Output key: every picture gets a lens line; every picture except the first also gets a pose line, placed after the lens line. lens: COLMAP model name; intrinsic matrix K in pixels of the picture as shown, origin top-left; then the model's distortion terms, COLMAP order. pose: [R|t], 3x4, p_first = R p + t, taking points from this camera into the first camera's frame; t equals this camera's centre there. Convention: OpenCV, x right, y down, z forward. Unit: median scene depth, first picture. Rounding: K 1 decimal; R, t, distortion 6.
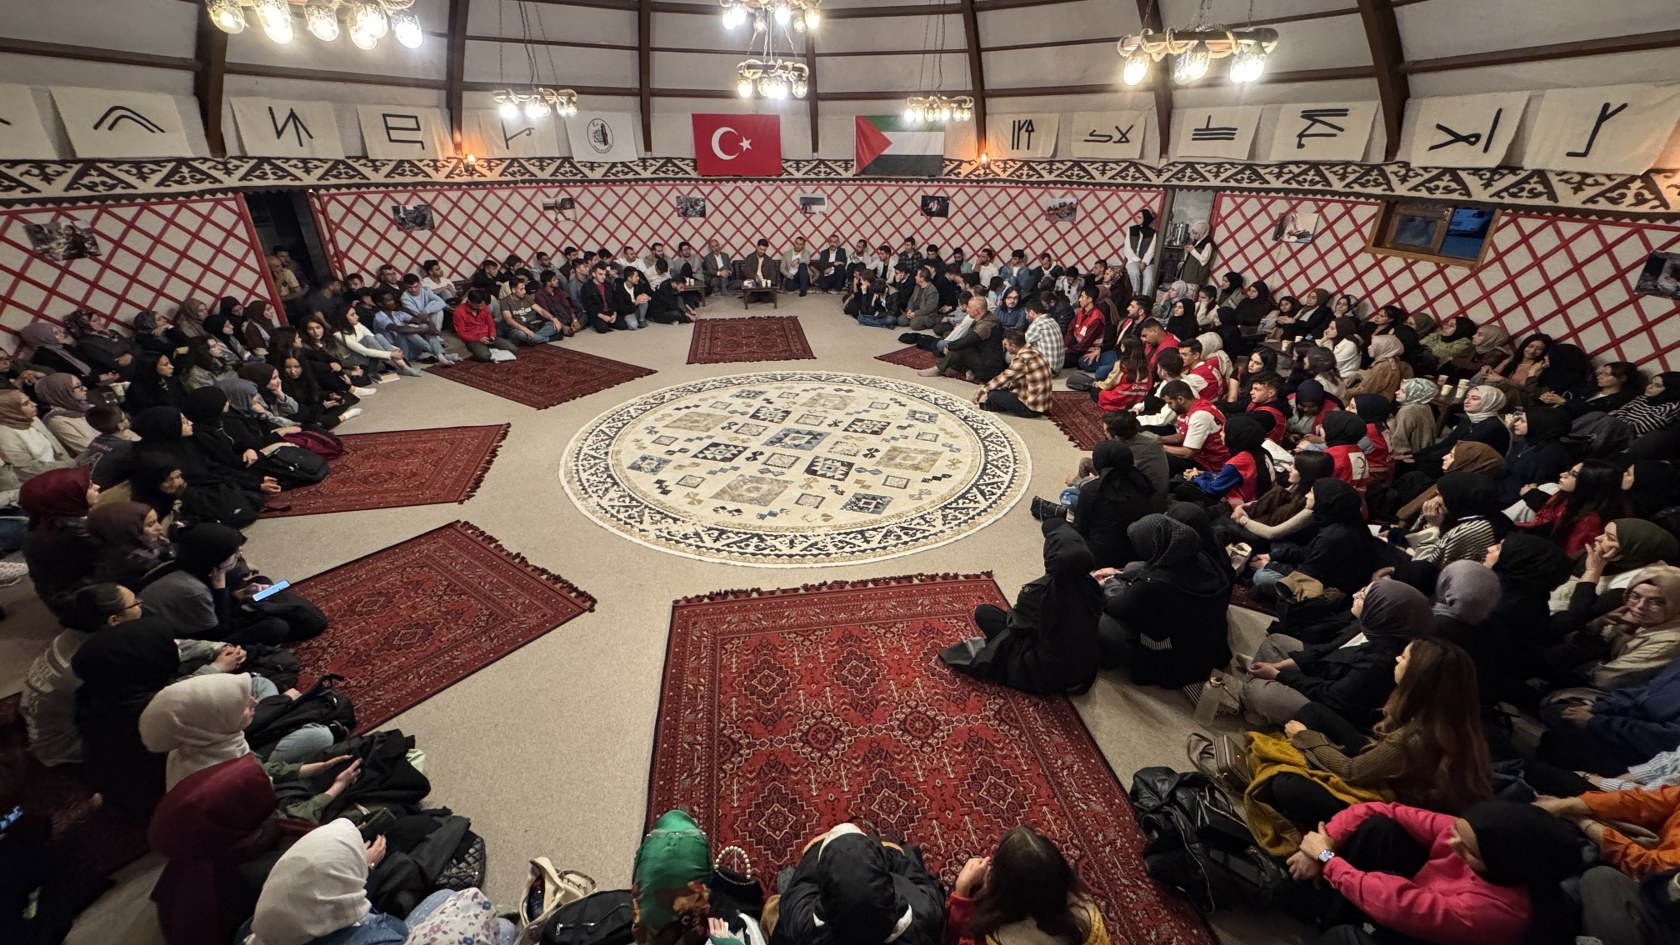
lens RADIAL K [[672.2, 0, 838.0], [0, 672.2, 470.3], [0, 0, 1]] dist [-0.006817, 0.000093]
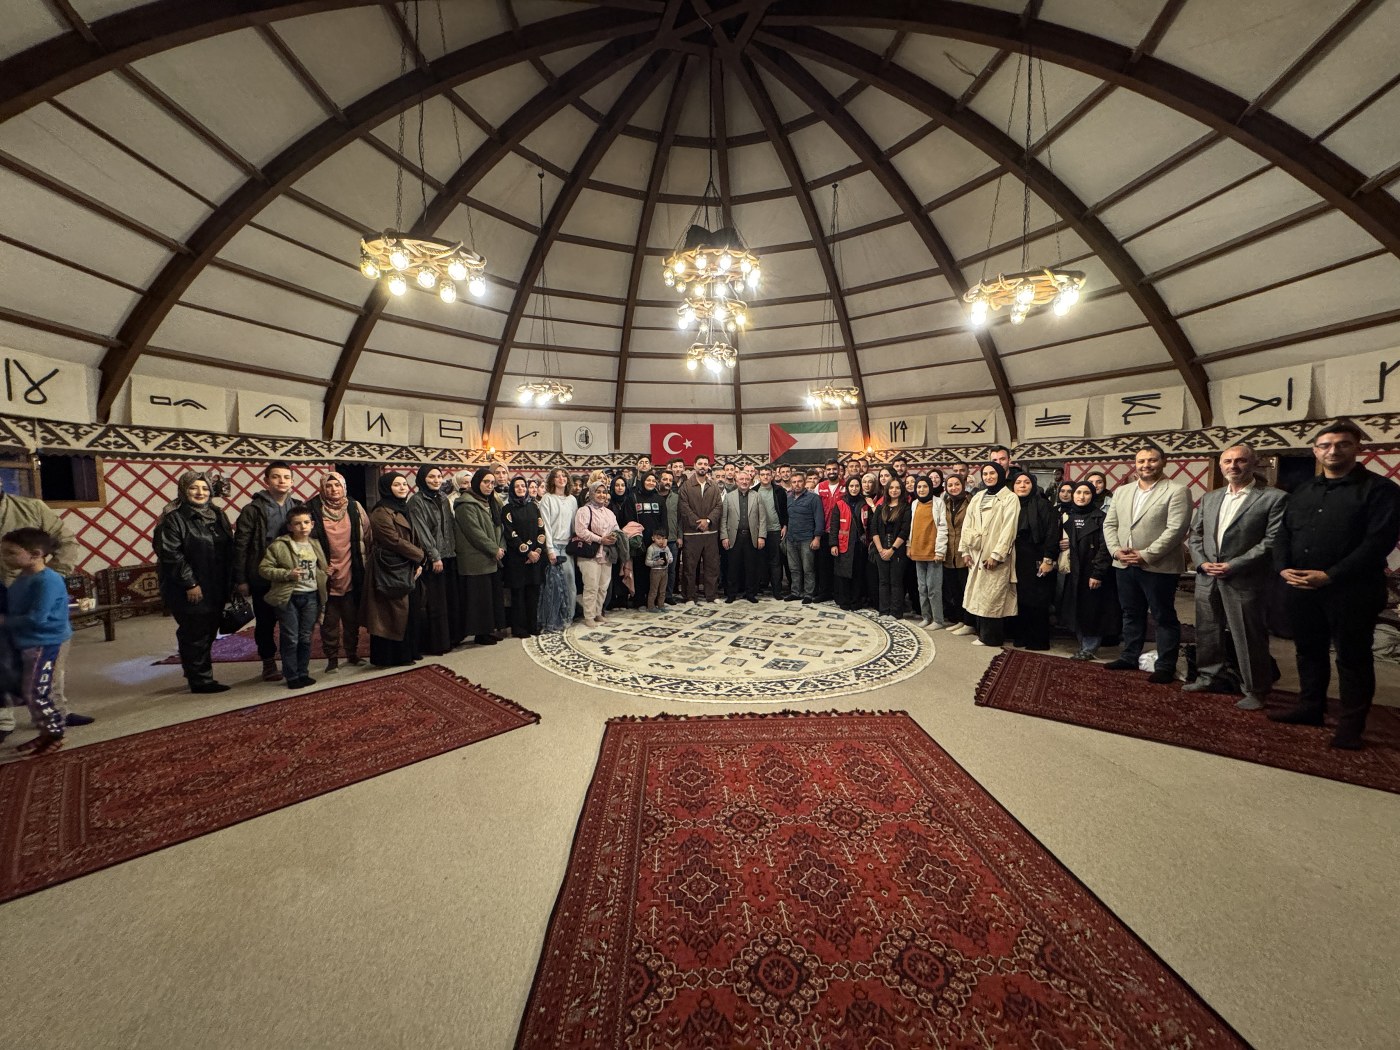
lens RADIAL K [[559.2, 0, 697.2], [0, 559.2, 520.2], [0, 0, 1]] dist [-0.007172, 0.000508]
pose [[0.994611, -0.000854, -0.103672, -0.003579], [-0.037815, 0.928087, -0.370438, 0.106799], [0.096533, 0.372362, 0.923053, 0.026121]]
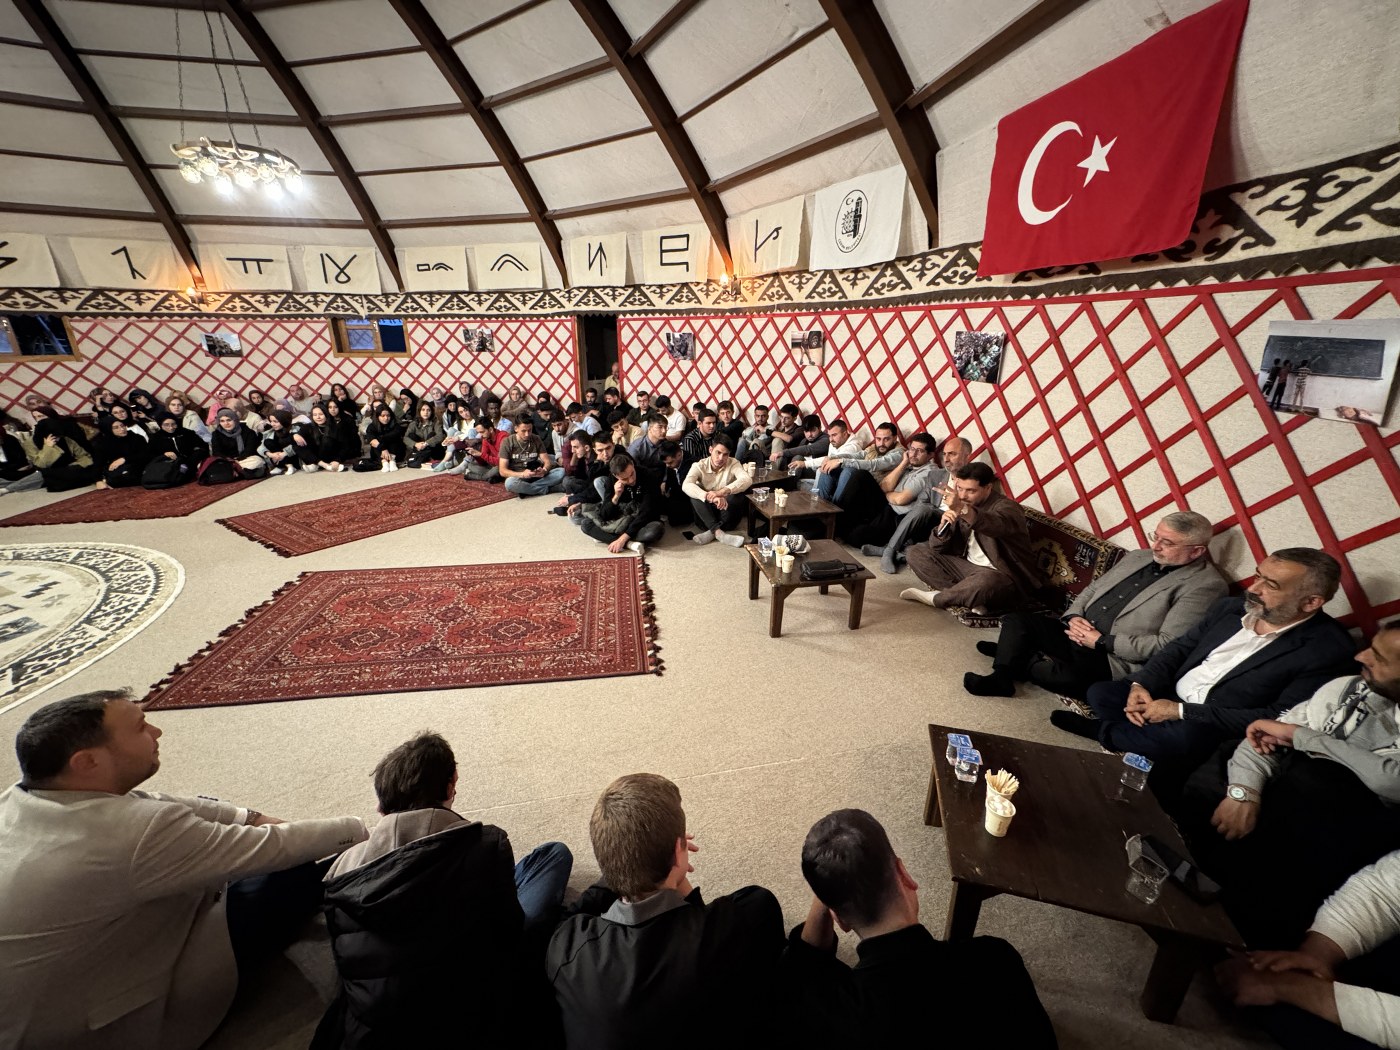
lens RADIAL K [[559.2, 0, 697.2], [0, 559.2, 520.2], [0, 0, 1]] dist [-0.007172, 0.000508]
pose [[-0.018157, 0.310791, -0.950305, 0.215646], [-0.427864, 0.856621, 0.288327, -0.495946], [0.903661, 0.411837, 0.117423, 1.263792]]
